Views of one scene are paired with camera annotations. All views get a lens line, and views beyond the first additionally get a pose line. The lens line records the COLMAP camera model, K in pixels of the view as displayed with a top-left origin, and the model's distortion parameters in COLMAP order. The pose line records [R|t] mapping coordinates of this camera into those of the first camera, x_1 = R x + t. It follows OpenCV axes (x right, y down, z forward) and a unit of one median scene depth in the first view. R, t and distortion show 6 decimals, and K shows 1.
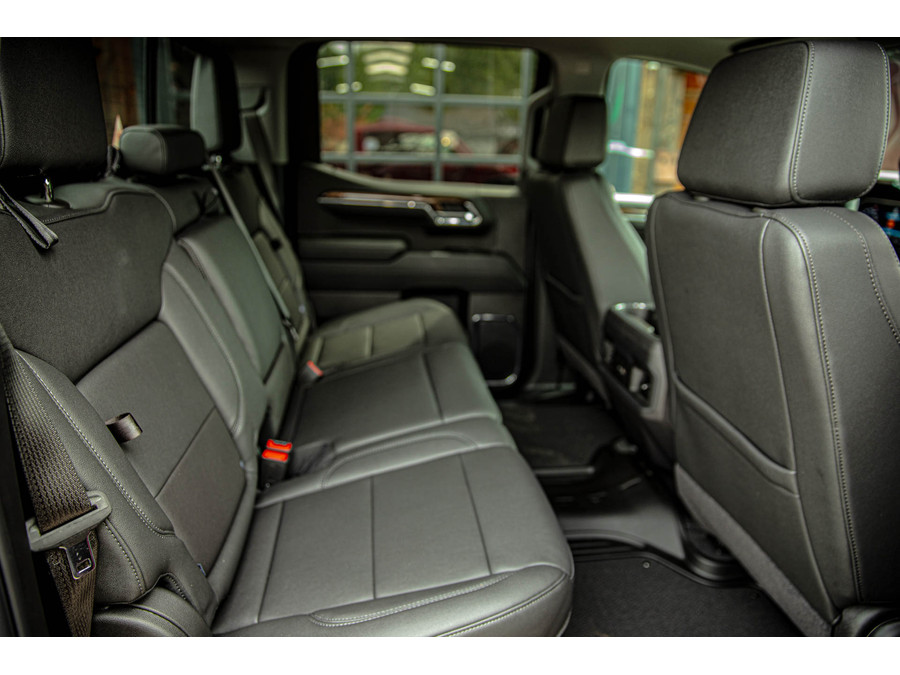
lens RADIAL K [[605.1, 0, 455.1], [0, 605.1, 336.0], [0, 0, 1]] dist [-0.094756, 0.039624]
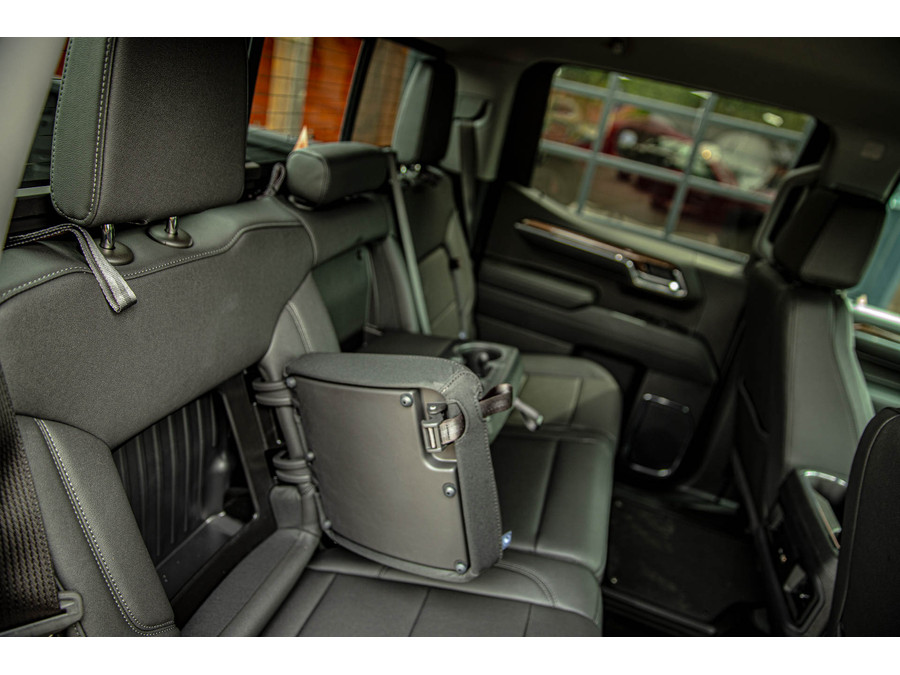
lens RADIAL K [[605.1, 0, 446.2], [0, 605.1, 337.0], [0, 0, 1]] dist [-0.094756, 0.039624]
pose [[0.896223, 0.302187, -0.324756, 0.034039], [-0.290160, 0.953096, 0.086110, -0.120498], [0.335545, 0.017057, 0.941870, 0.096320]]
